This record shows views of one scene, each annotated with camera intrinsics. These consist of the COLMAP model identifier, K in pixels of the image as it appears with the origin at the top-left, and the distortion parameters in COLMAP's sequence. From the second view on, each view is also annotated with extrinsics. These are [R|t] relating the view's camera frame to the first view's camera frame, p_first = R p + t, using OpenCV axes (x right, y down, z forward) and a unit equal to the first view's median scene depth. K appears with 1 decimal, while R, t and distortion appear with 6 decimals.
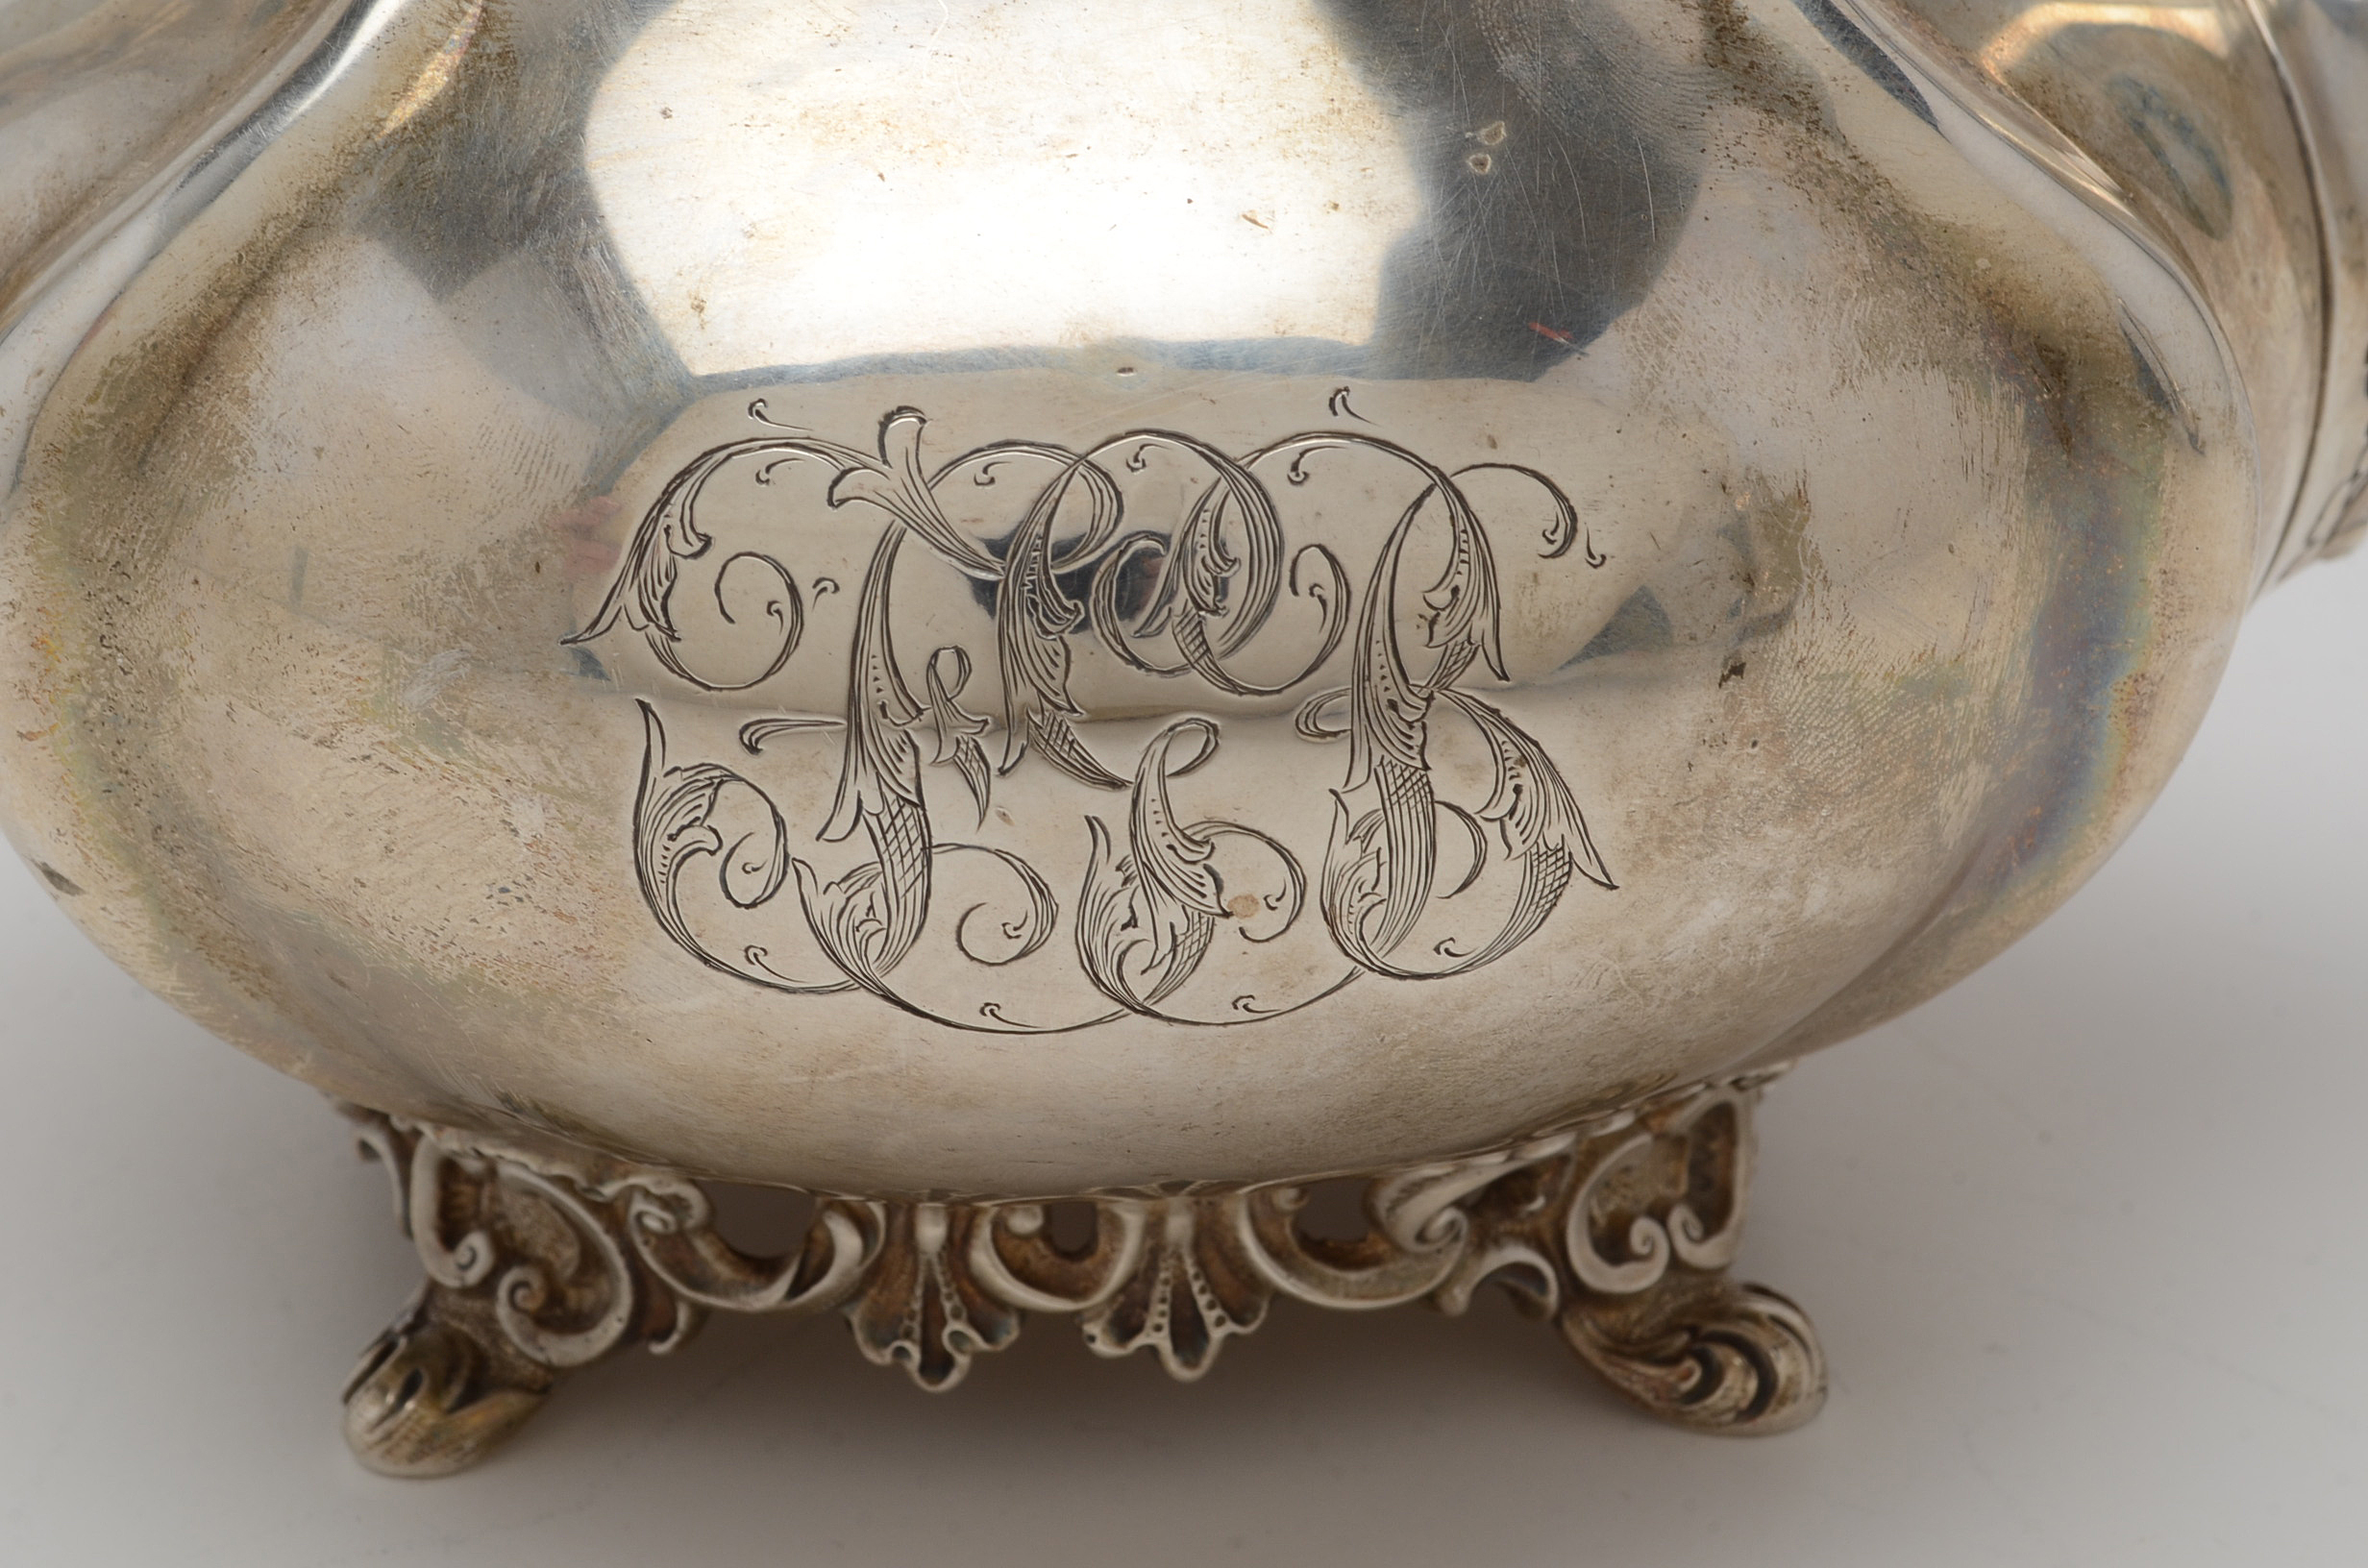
lens RADIAL K [[5237.0, 0, 1184.0], [0, 5237.0, 784.0], [0, 0, 1]] dist [0.051572, -0.207813]
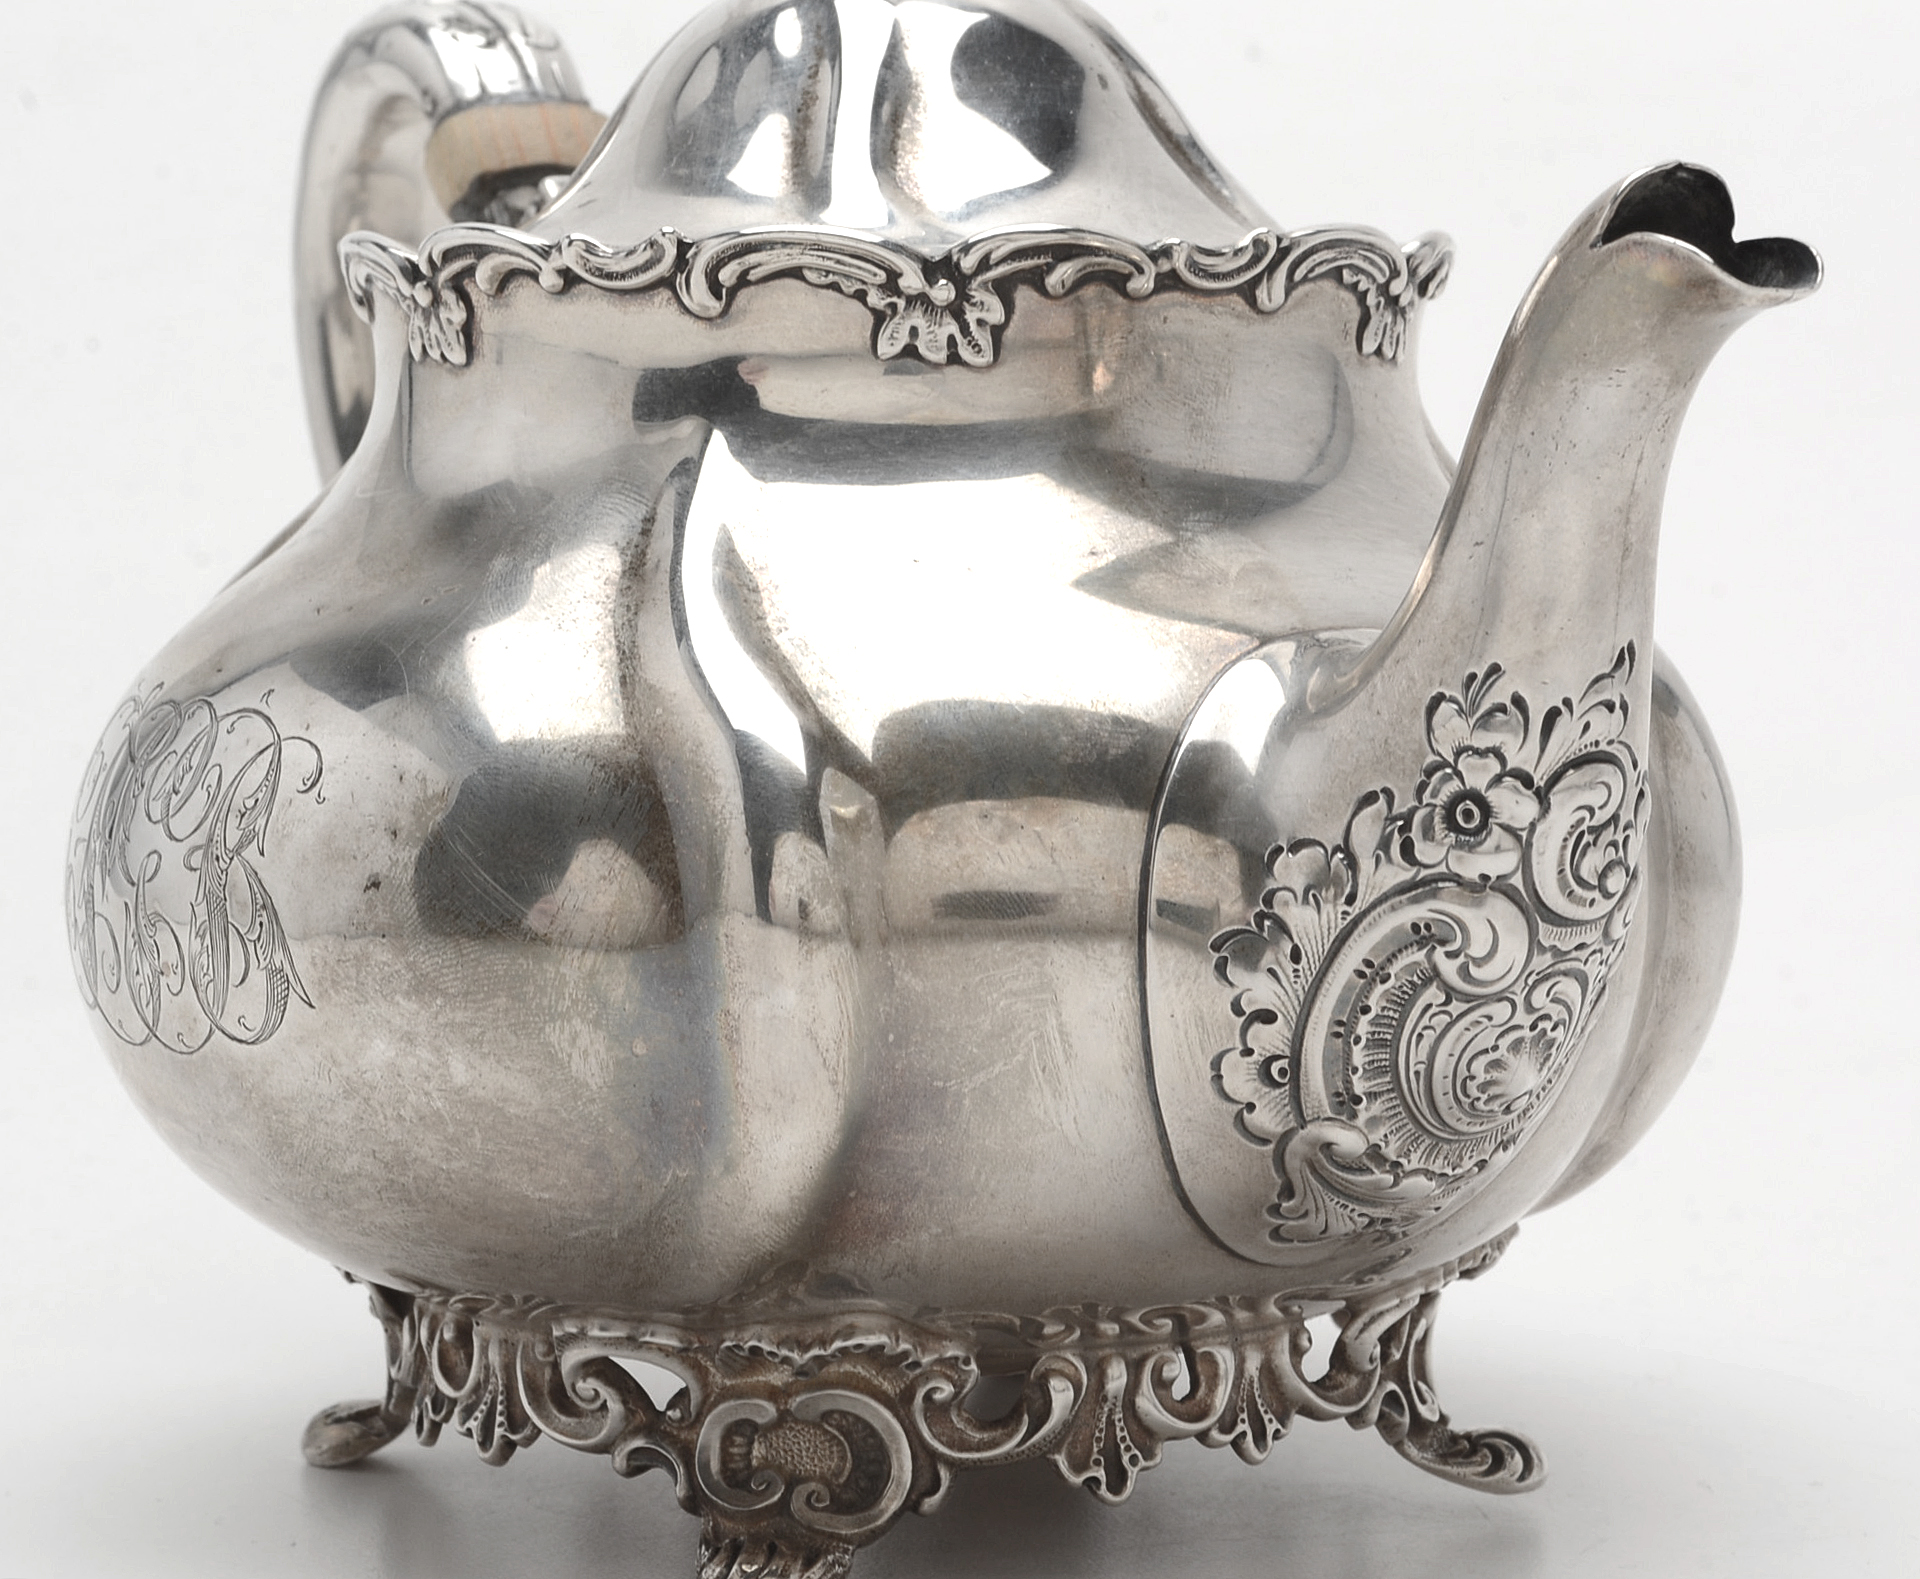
lens RADIAL K [[5644.0, 0, 1105.7], [0, 5644.0, 788.8], [0, 0, 1]] dist [0.086870, 0.150726]
pose [[0.507785, 0.062185, -0.859236, 1.724257], [-0.367057, 0.917945, -0.150486, 0.132158], [0.779374, 0.391803, 0.488945, 0.286335]]
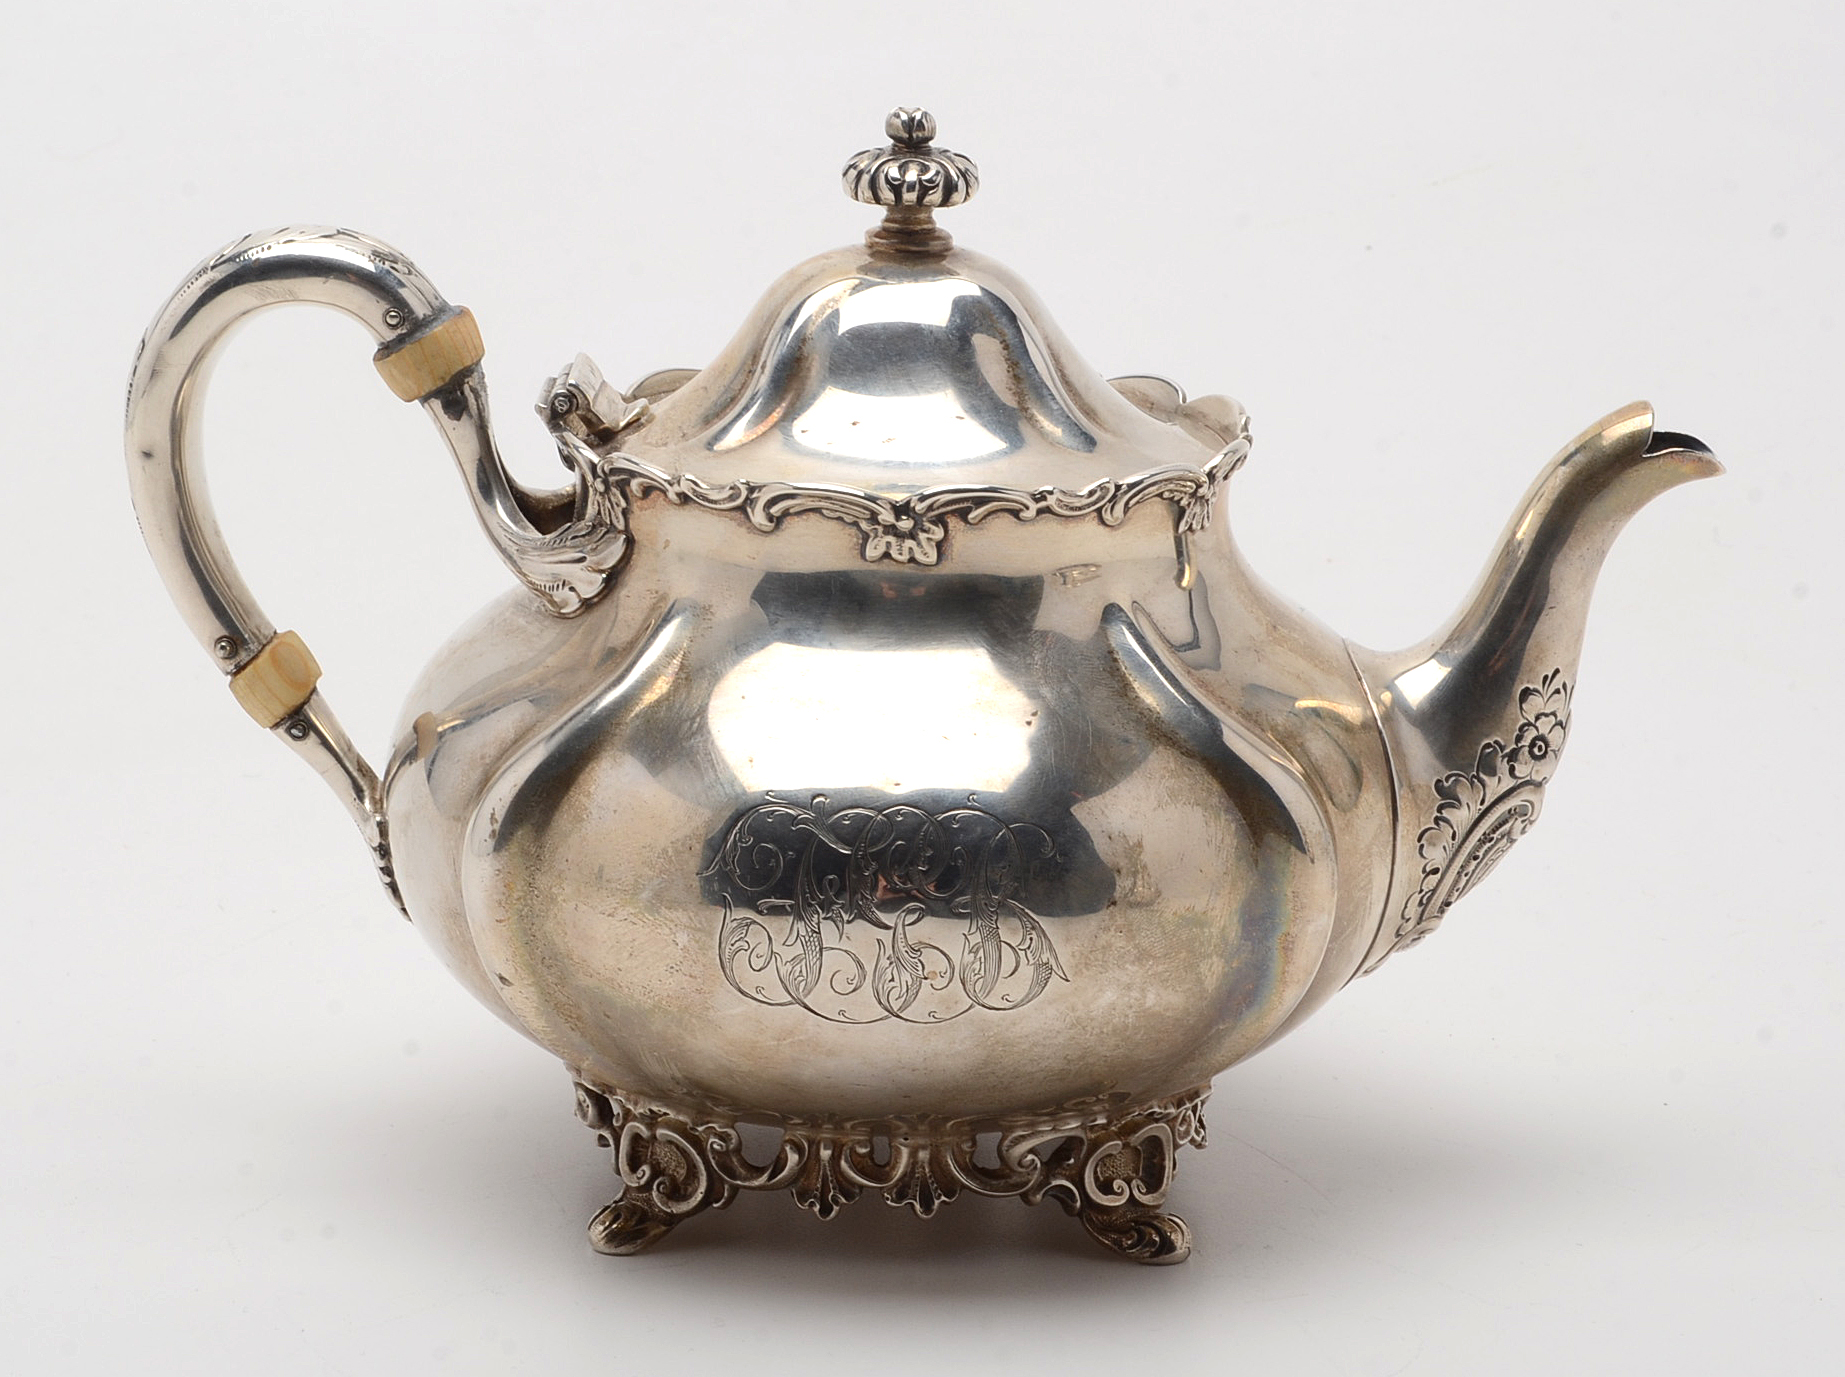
lens RADIAL K [[5710.2, 0, 922.5], [0, 5710.2, 688.5], [0, 0, 1]] dist [0.019018, -0.663273]
pose [[0.996944, 0.030010, -0.072129, 0.215732], [-0.043929, 0.978825, -0.199929, 0.470352], [0.064602, 0.202486, 0.977152, -1.969200]]
